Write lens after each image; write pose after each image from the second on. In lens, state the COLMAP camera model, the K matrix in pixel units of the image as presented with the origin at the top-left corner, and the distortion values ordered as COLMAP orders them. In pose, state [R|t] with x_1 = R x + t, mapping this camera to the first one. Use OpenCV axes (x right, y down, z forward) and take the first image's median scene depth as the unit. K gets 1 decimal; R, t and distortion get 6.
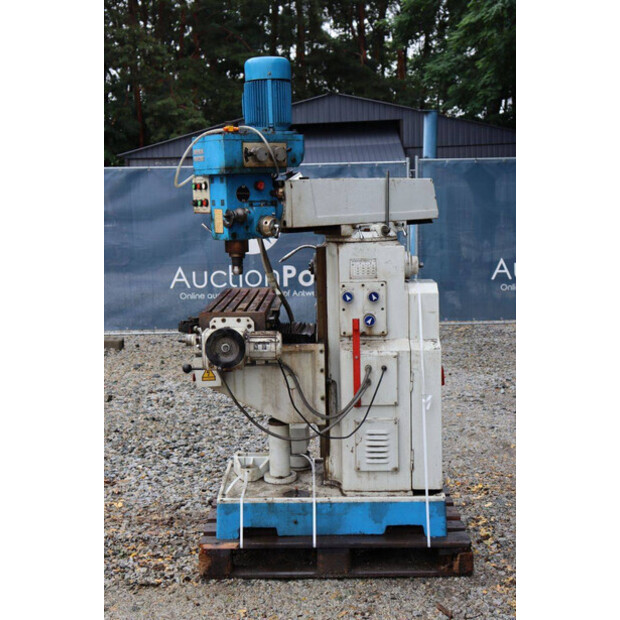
lens RADIAL K [[891.6, 0, 290.8], [0, 891.6, 316.7], [0, 0, 1]] dist [0.099137, 0.002367]
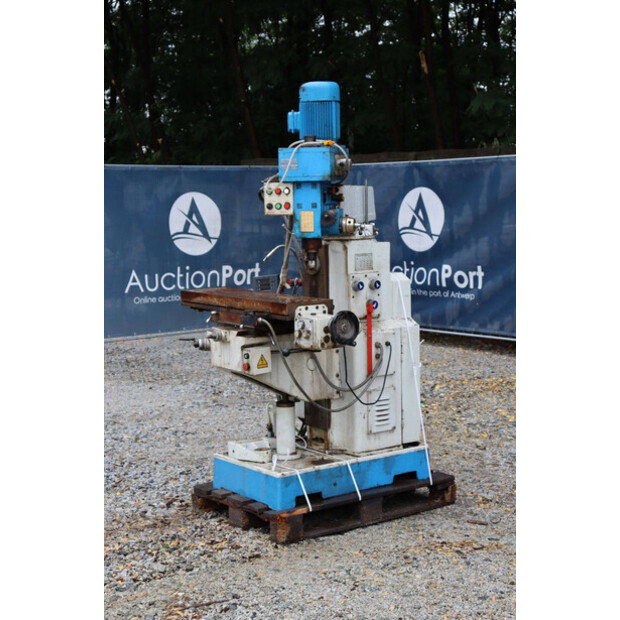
lens RADIAL K [[1135.7, 0, 310.0], [0, 1135.7, 310.0], [0, 0, 1]] dist [0.224429, 0.007626]
pose [[0.776809, -0.051219, 0.627649, -0.926777], [0.079481, 0.996691, -0.017035, 0.030038], [-0.624700, 0.063119, 0.778310, -0.129608]]
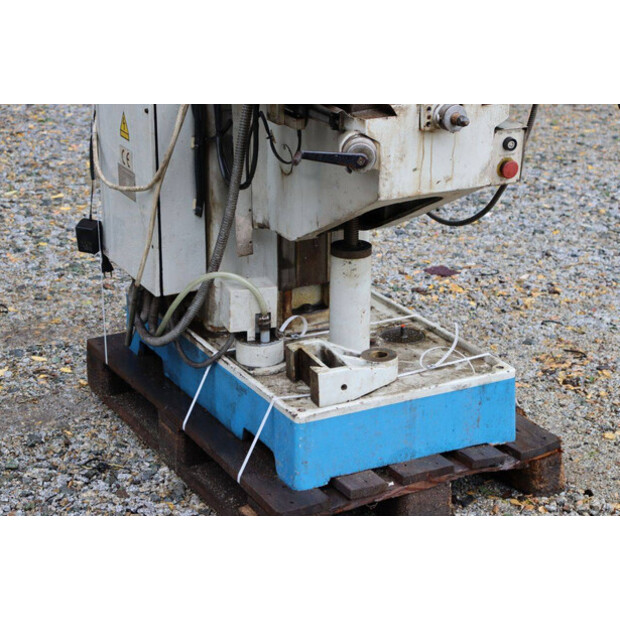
lens RADIAL K [[1467.7, 0, 310.0], [0, 1467.7, 310.0], [0, 0, 1]] dist [0.354683, 0.630674]
pose [[-0.505610, -0.271094, 0.819065, -0.737761], [0.123270, 0.916912, 0.379575, -0.180006], [-0.853910, 0.292883, -0.430182, 1.481922]]
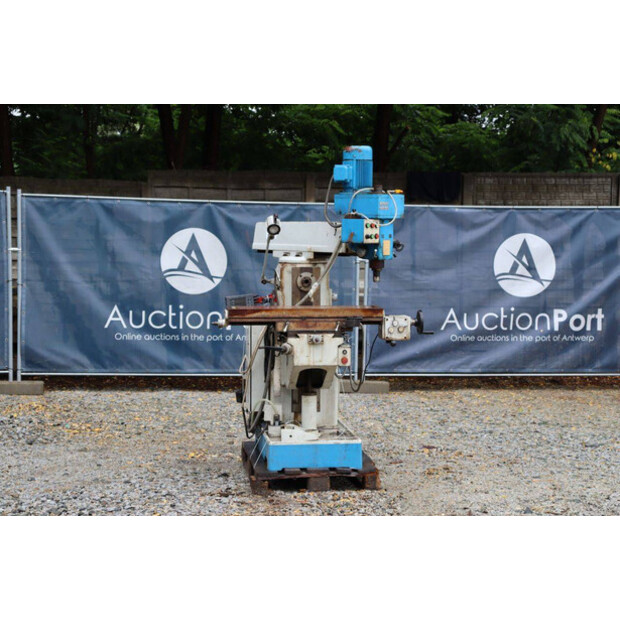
lens RADIAL K [[1327.9, 0, 310.0], [0, 1327.9, 310.0], [0, 0, 1]] dist [0.365765, 0.087217]
pose [[-0.159558, -0.039938, 0.986380, -2.192494], [0.134422, 0.988996, 0.061788, -0.148601], [-0.977994, 0.142450, -0.152434, 1.385136]]
